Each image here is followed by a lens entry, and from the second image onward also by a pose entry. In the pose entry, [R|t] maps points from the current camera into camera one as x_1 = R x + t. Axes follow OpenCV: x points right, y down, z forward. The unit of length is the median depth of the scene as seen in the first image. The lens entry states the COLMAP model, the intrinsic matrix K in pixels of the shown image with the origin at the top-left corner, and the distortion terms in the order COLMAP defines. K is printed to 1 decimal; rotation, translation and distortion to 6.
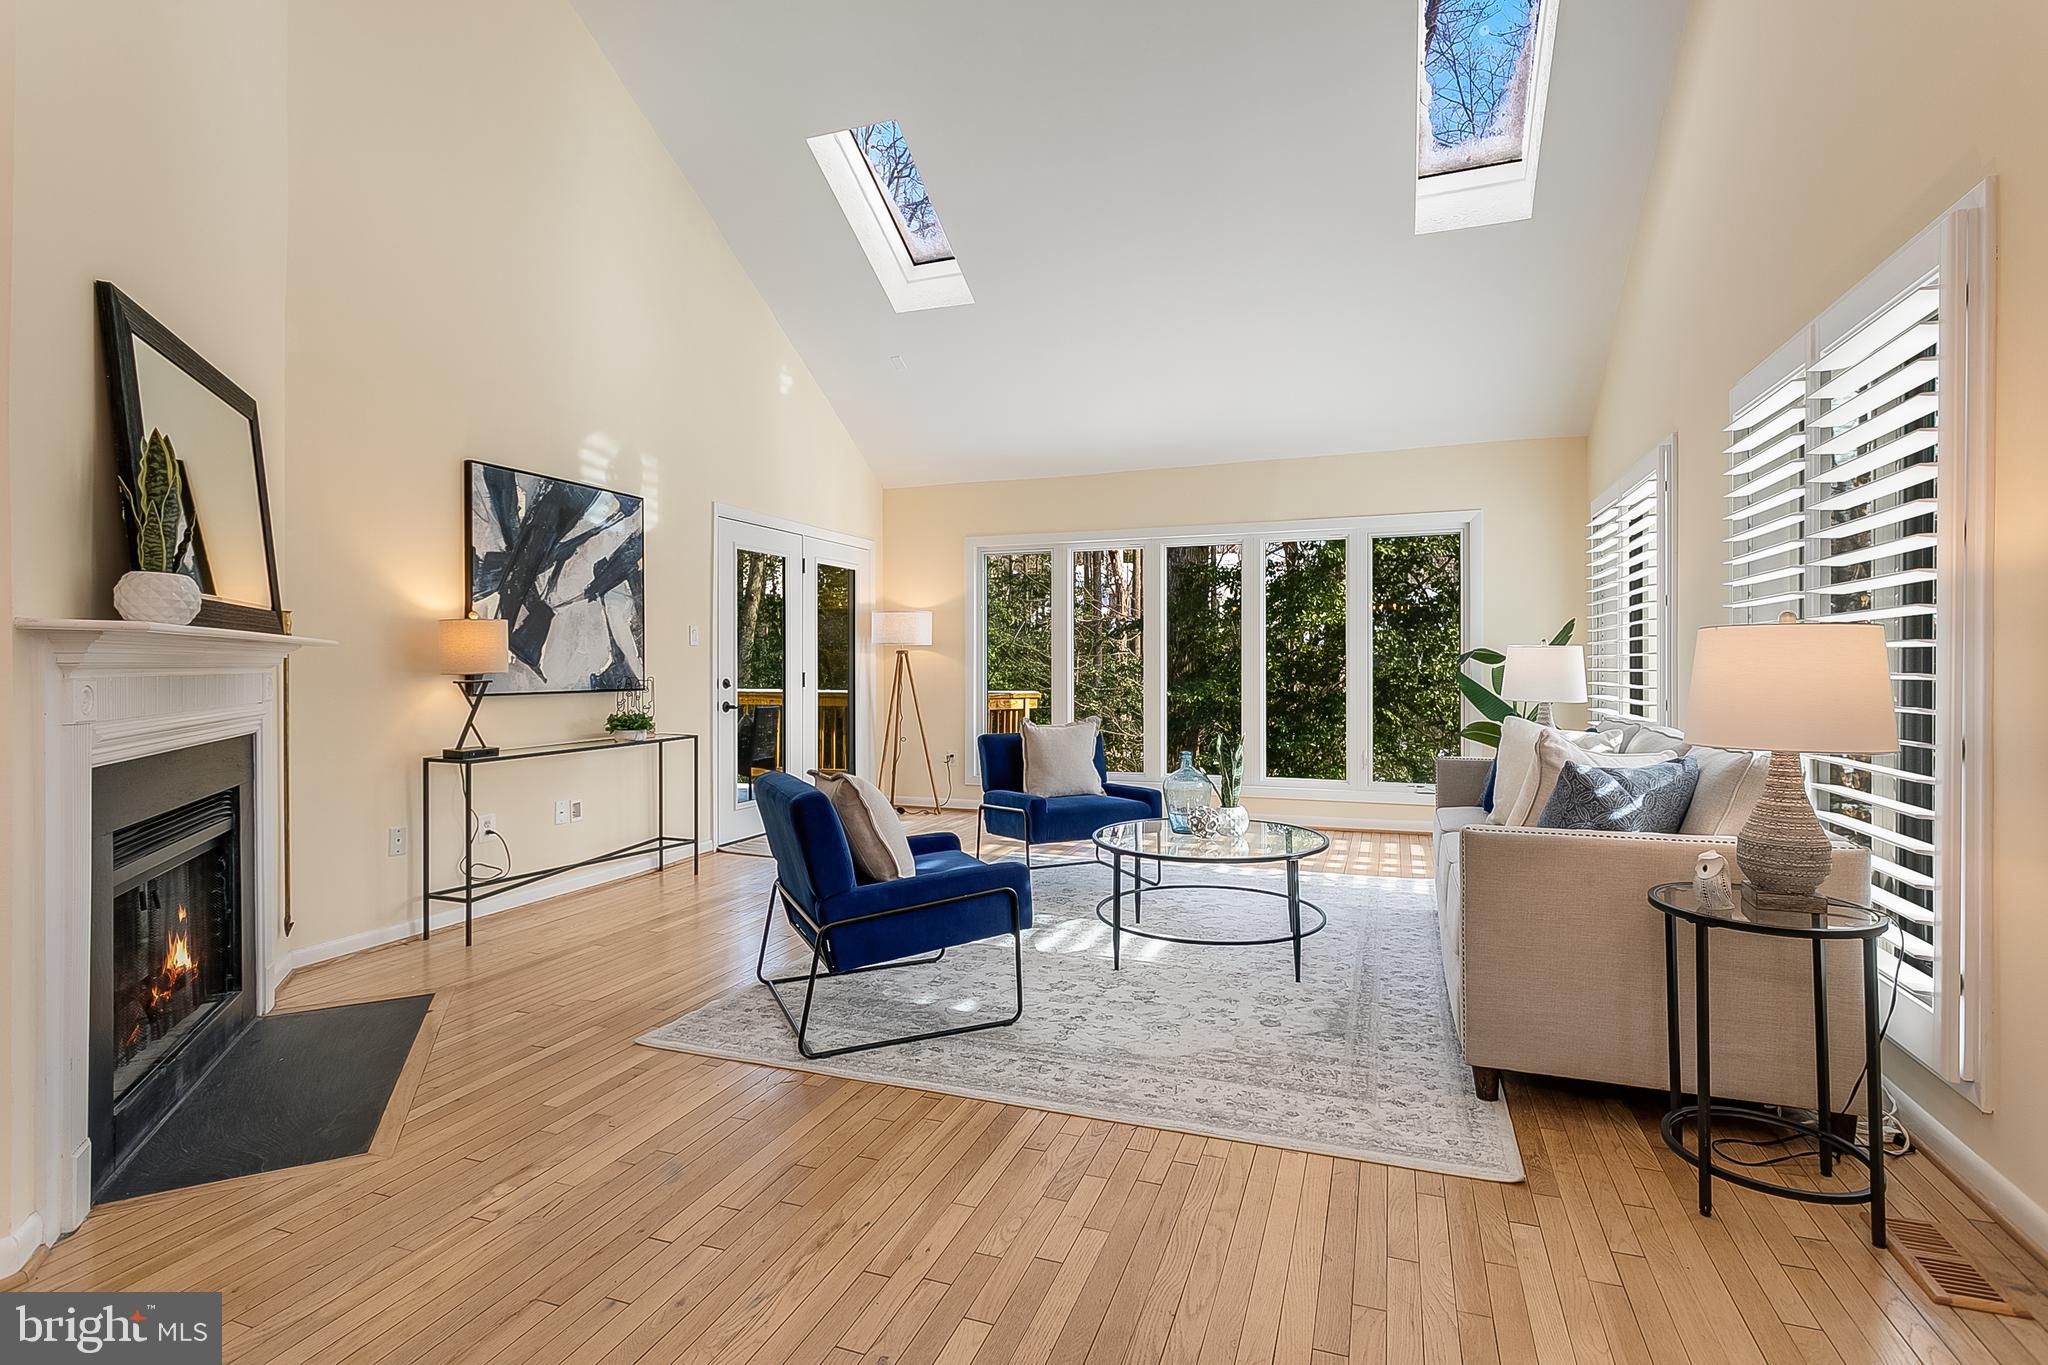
lens RADIAL K [[963.4, 0, 1037.0], [0, 963.4, 668.8], [0, 0, 1]] dist [0.001806, 0.000515]
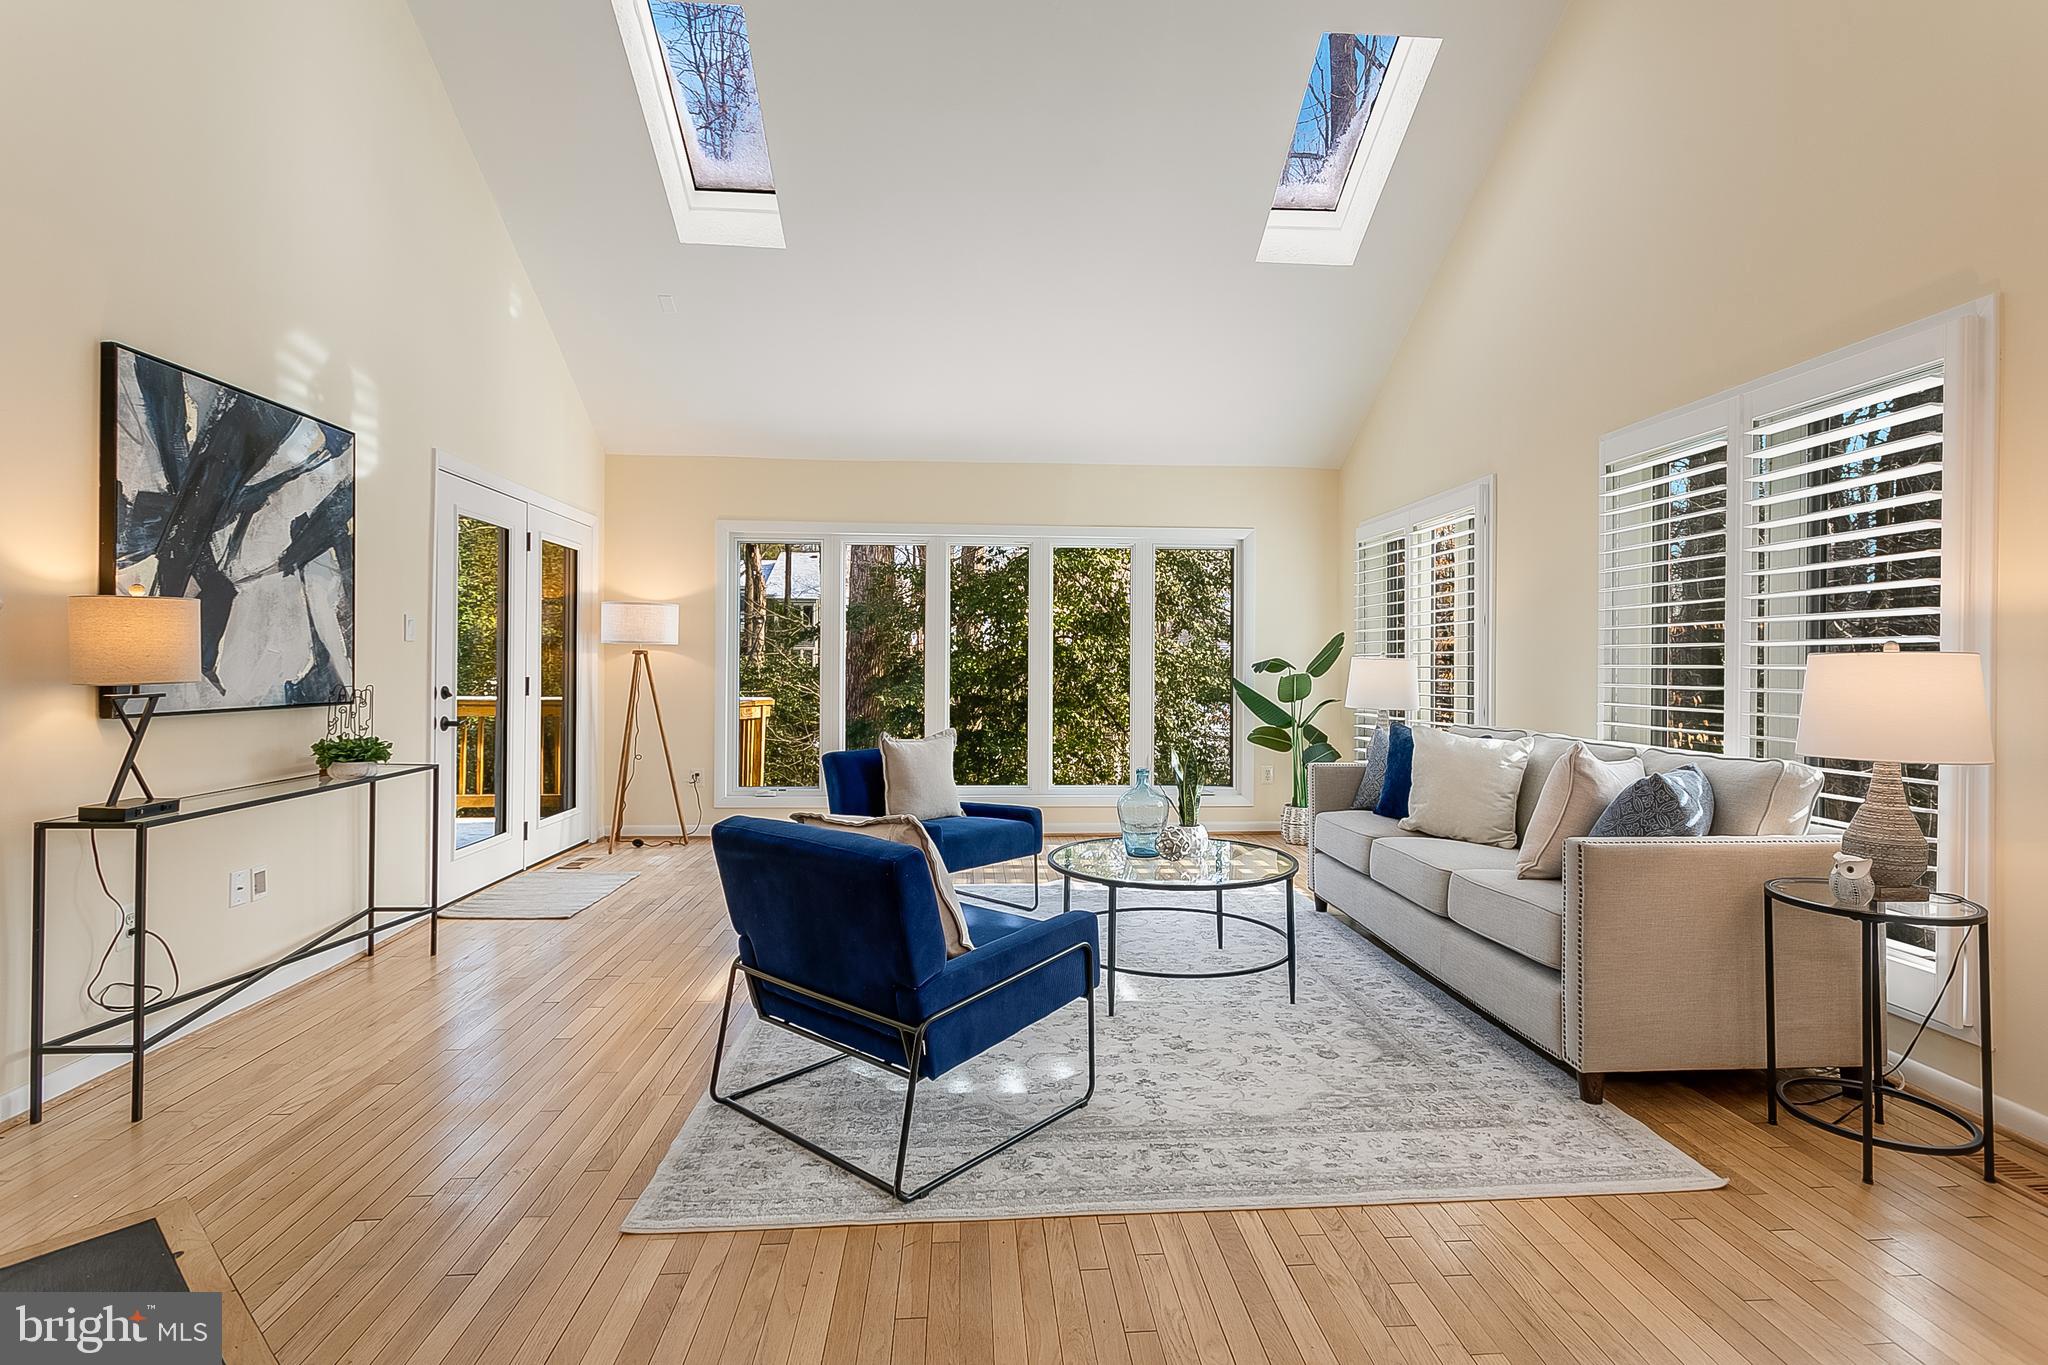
lens RADIAL K [[963.4, 0, 1037.0], [0, 963.4, 668.8], [0, 0, 1]] dist [0.001806, 0.000515]
pose [[0.910746, 0.007851, 0.412893, -0.282513], [-0.007861, 0.999968, -0.001674, -0.007279], [-0.412893, -0.001721, 0.910778, 0.168825]]
